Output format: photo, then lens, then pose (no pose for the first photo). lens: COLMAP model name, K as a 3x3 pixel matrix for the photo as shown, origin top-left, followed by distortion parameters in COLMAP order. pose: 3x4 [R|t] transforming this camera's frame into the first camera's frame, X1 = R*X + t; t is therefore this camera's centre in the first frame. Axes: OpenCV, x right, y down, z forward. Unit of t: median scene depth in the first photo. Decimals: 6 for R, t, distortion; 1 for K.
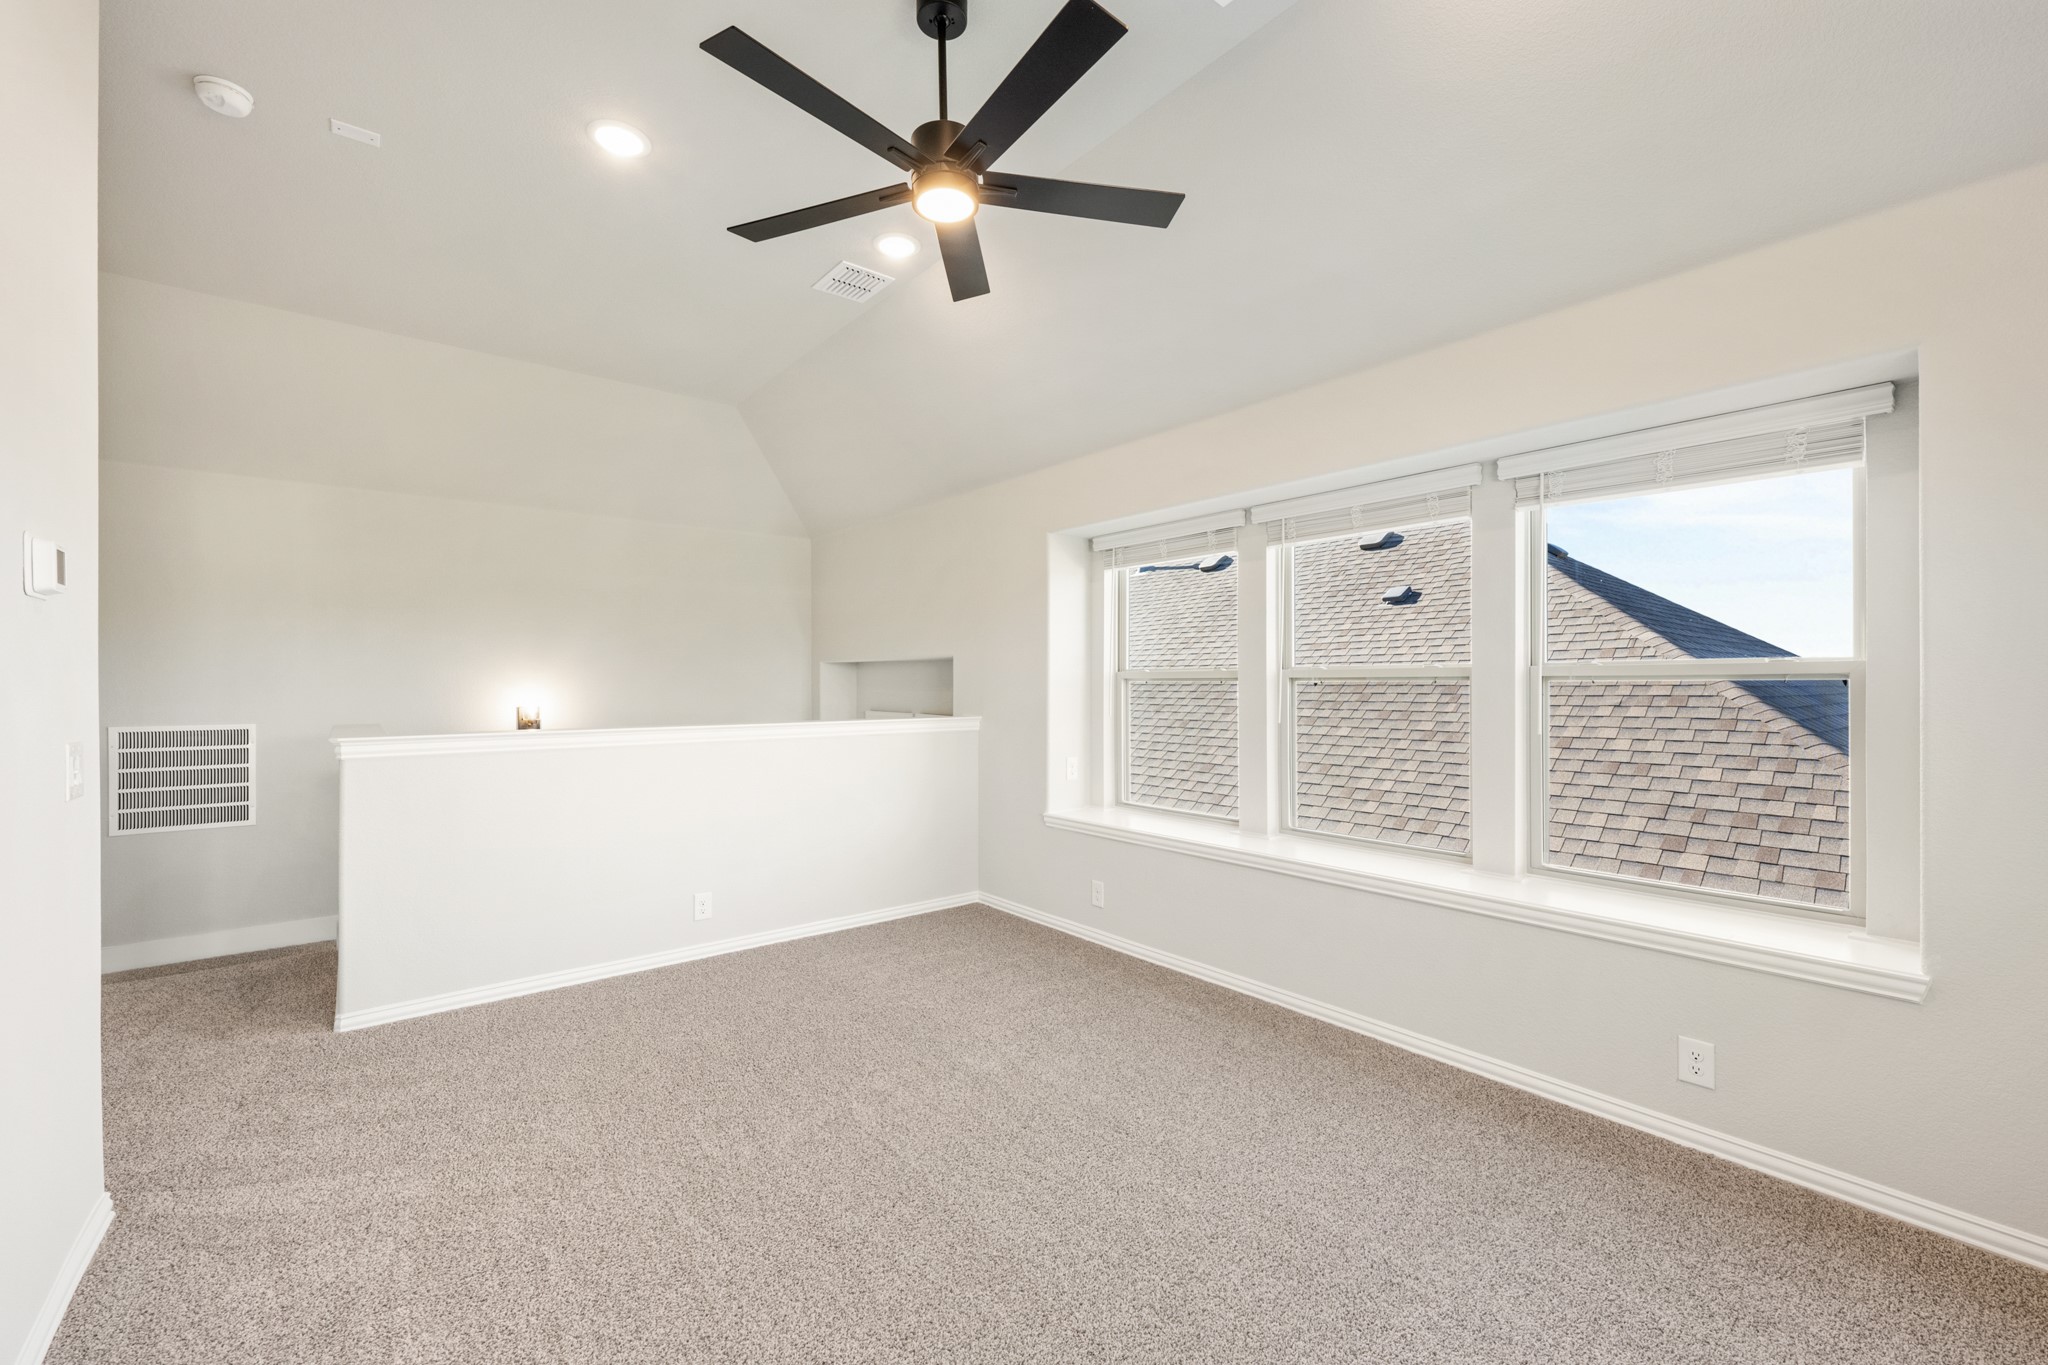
lens RADIAL K [[851.1, 0, 1007.0], [0, 851.1, 700.8], [0, 0, 1]] dist [0.000809, 0.000074]
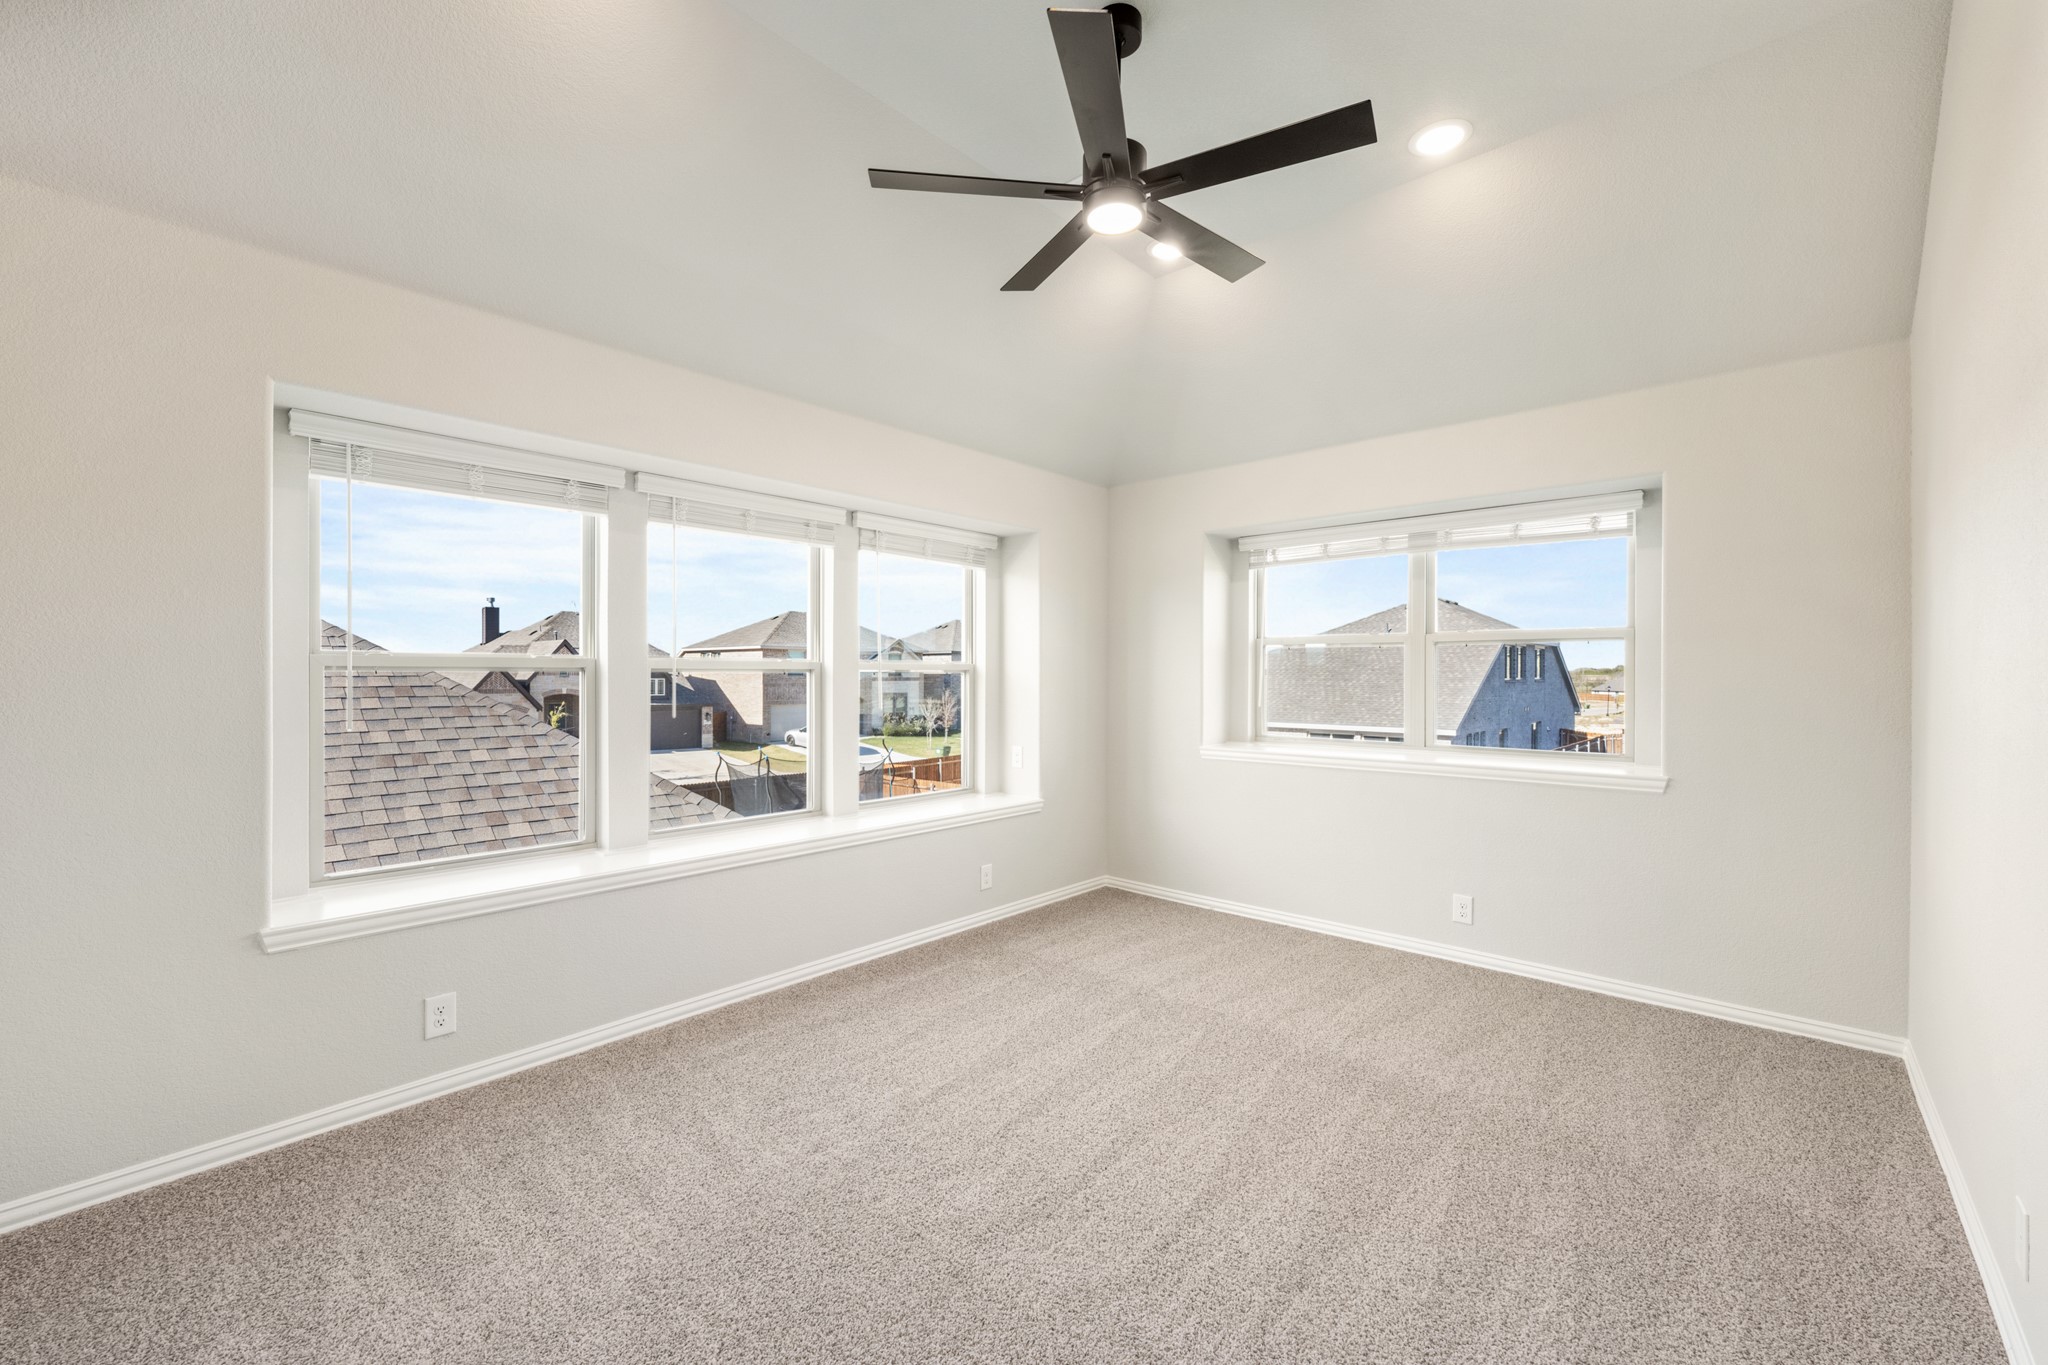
lens RADIAL K [[819.3, 0, 1024.0], [0, 819.3, 682.5], [0, 0, 1]] dist [-0.001716, -0.000093]
pose [[-0.166398, -0.005419, 0.986044, -0.583690], [0.020773, 0.999744, 0.009000, -0.010348], [-0.985840, 0.021980, -0.166243, 0.723011]]
